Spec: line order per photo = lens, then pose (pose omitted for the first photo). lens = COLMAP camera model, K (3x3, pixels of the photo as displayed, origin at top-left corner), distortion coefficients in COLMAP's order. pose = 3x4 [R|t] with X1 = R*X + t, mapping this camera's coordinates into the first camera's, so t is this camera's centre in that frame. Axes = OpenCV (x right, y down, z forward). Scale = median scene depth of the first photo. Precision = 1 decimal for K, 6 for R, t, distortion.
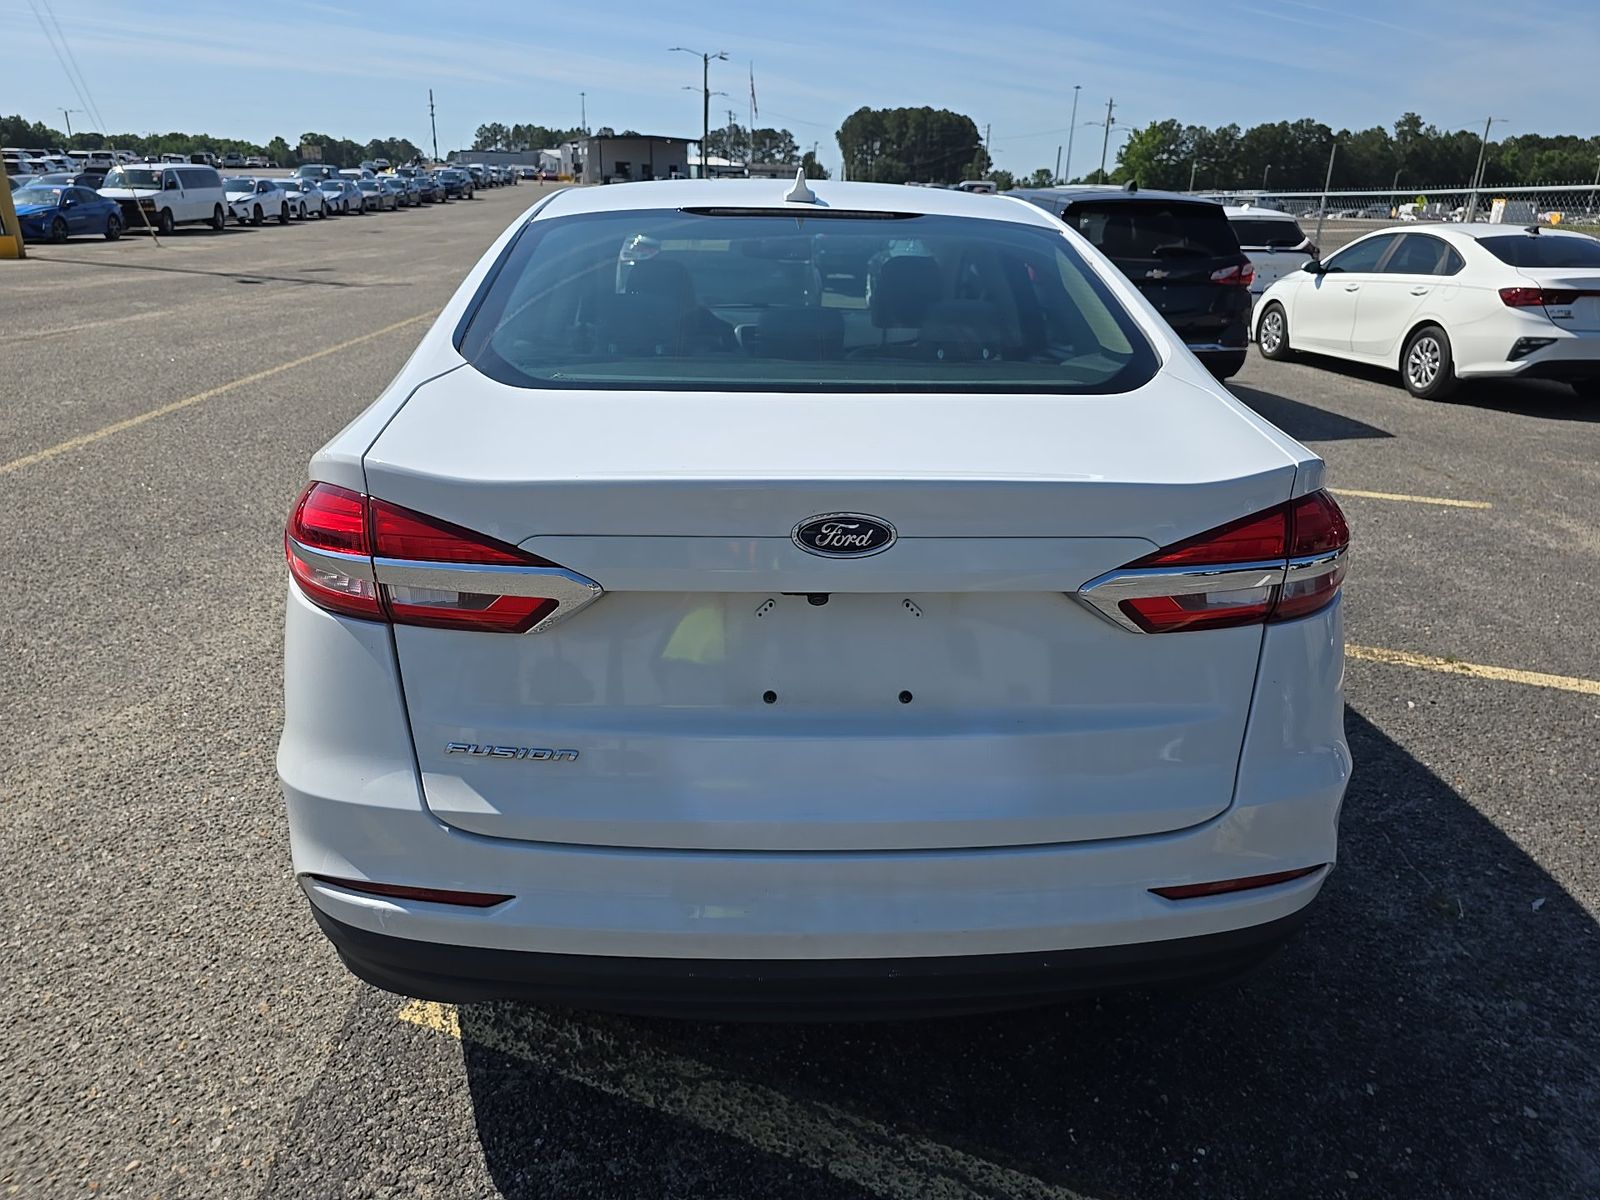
lens RADIAL K [[1155.0, 0, 800.0], [0, 1155.0, 600.0], [0, 0, 1]] dist [0.047406, -0.050485]
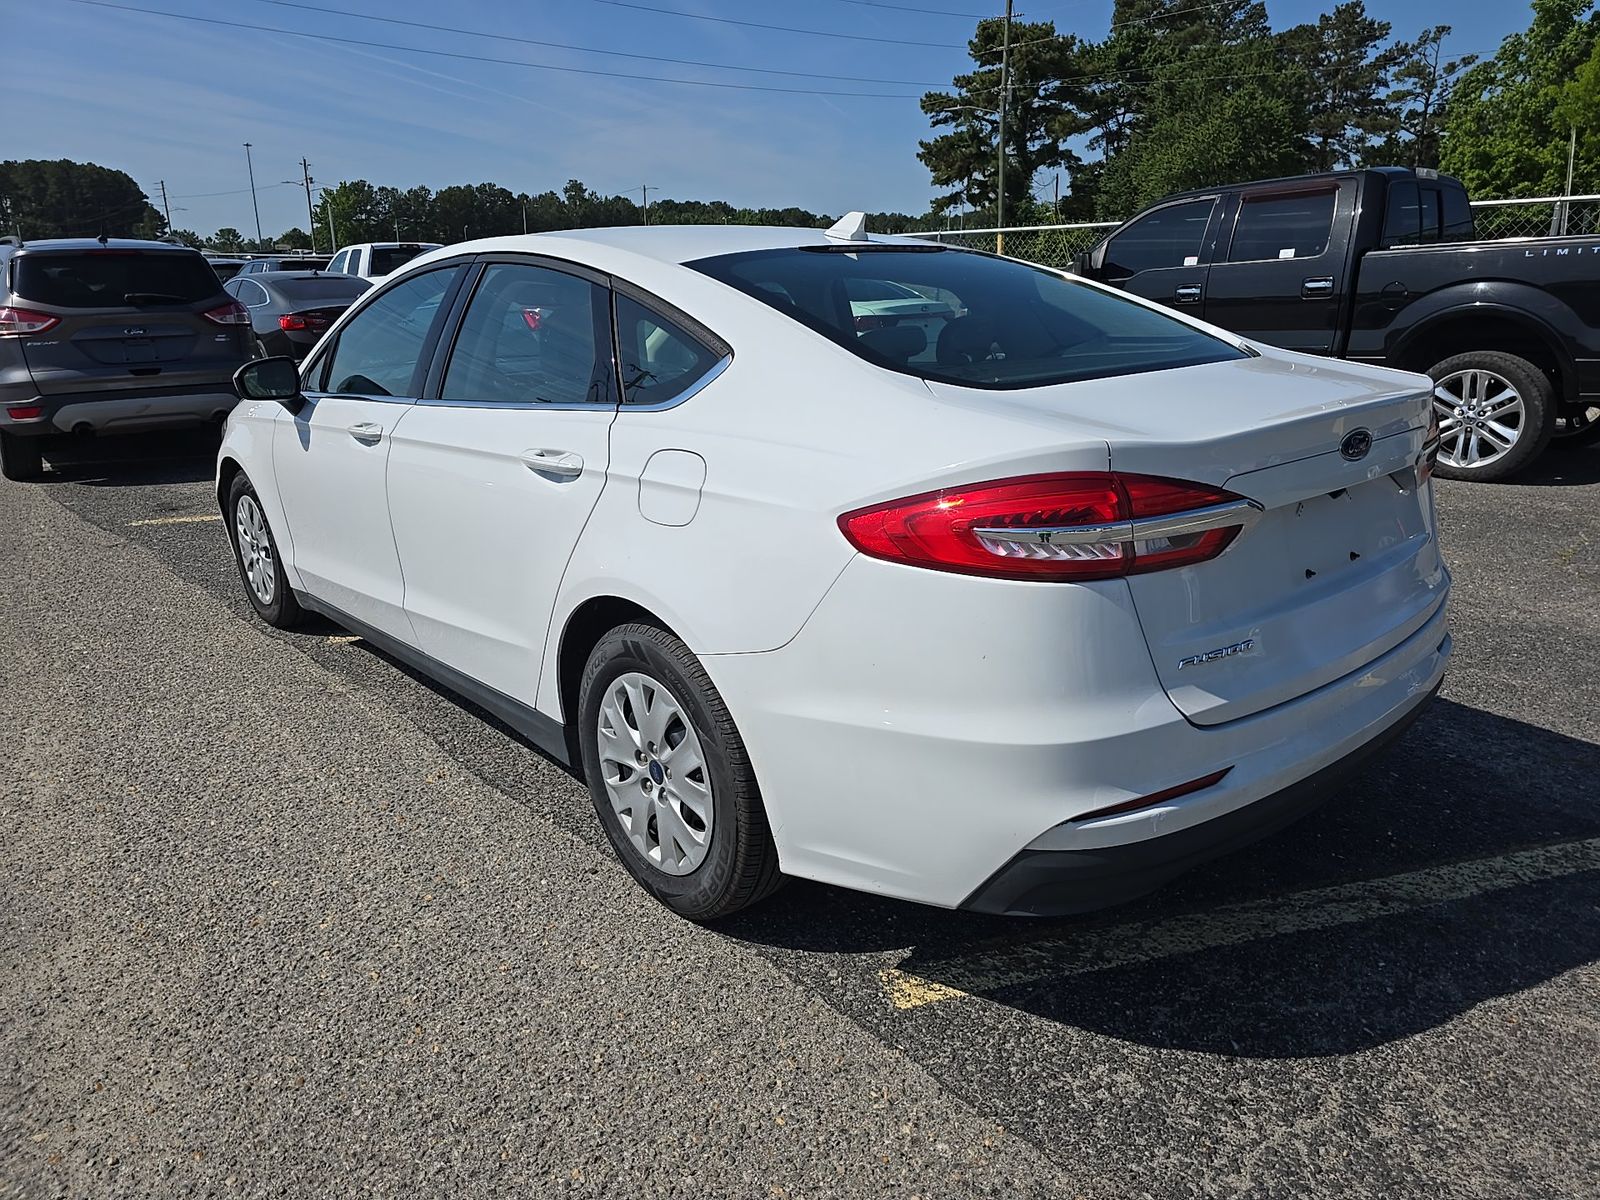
lens RADIAL K [[1155.0, 0, 800.0], [0, 1155.0, 600.0], [0, 0, 1]] dist [0.047406, -0.050485]
pose [[0.758647, -0.206357, 0.617958, -0.093237], [0.235304, 0.971275, 0.035466, -0.005351], [-0.607526, 0.118502, 0.785411, 0.018441]]
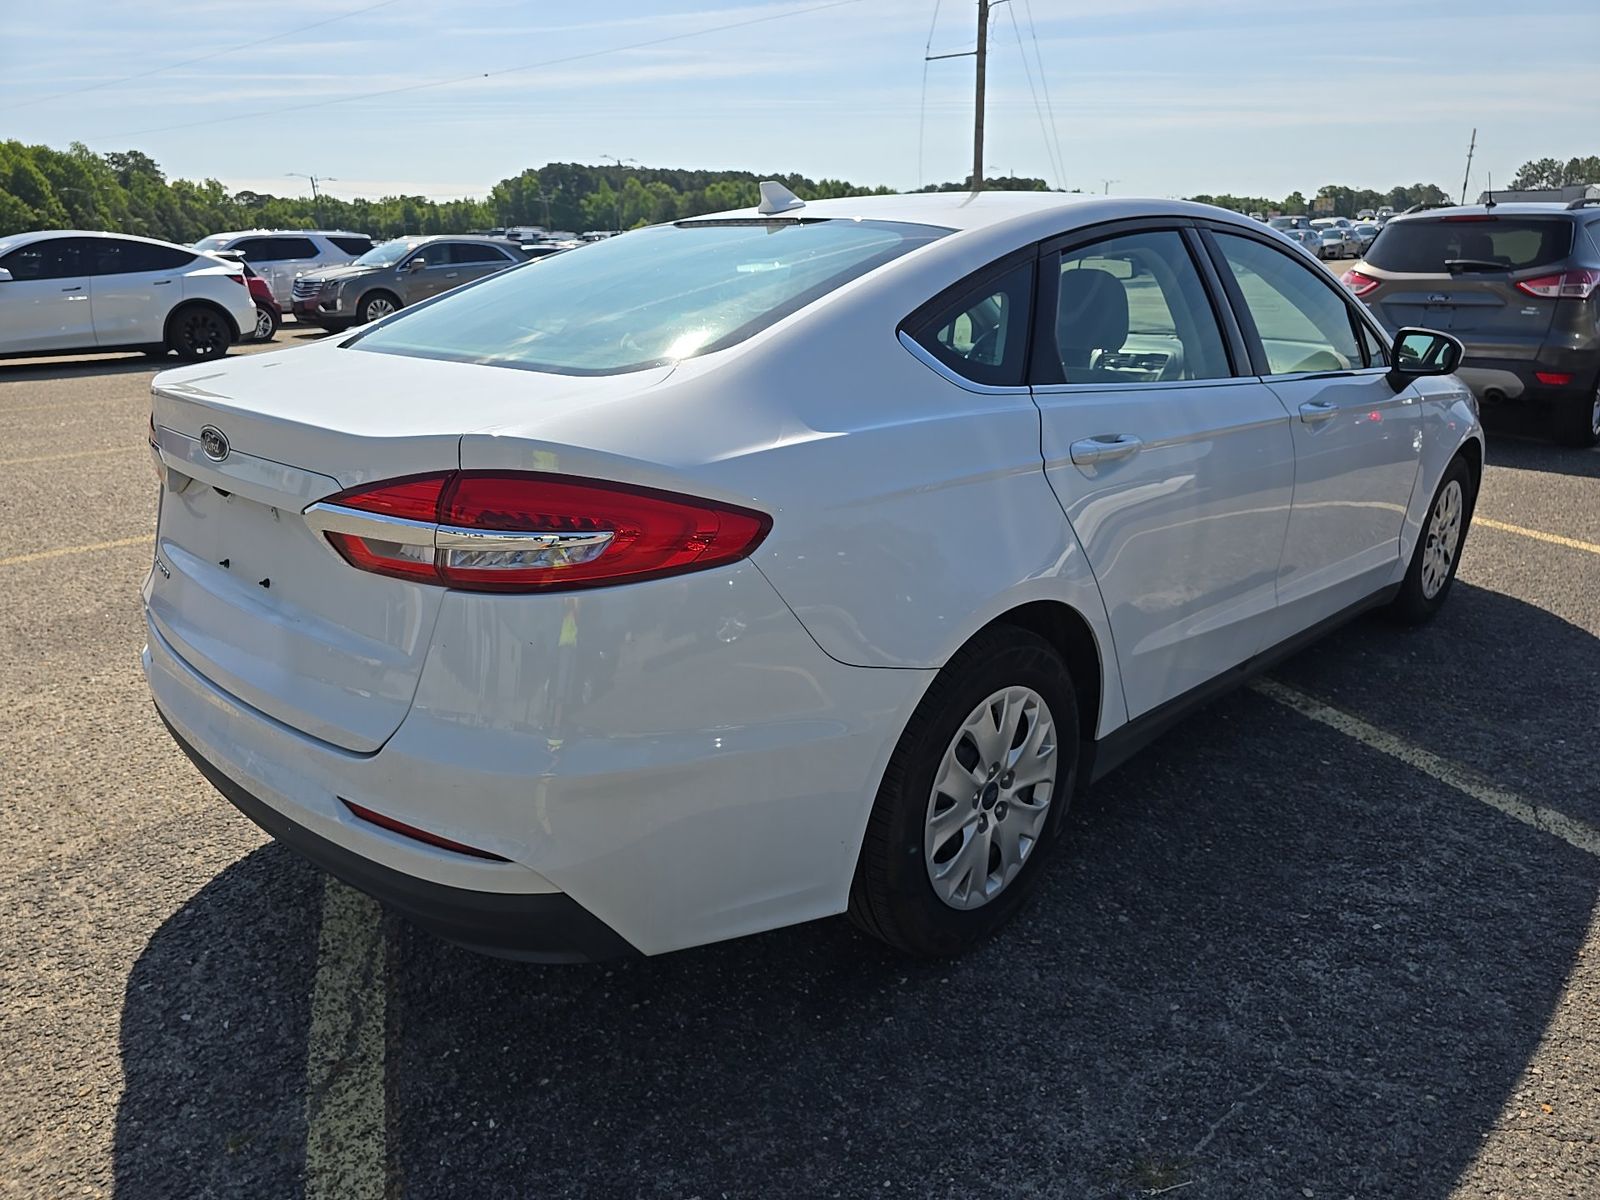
lens RADIAL K [[1155.0, 0, 800.0], [0, 1155.0, 600.0], [0, 0, 1]] dist [0.047406, -0.050485]
pose [[0.666991, 0.186342, -0.721387, 0.096145], [-0.217439, 0.974754, 0.050746, -0.006219], [0.712631, 0.123011, 0.690670, 0.036082]]
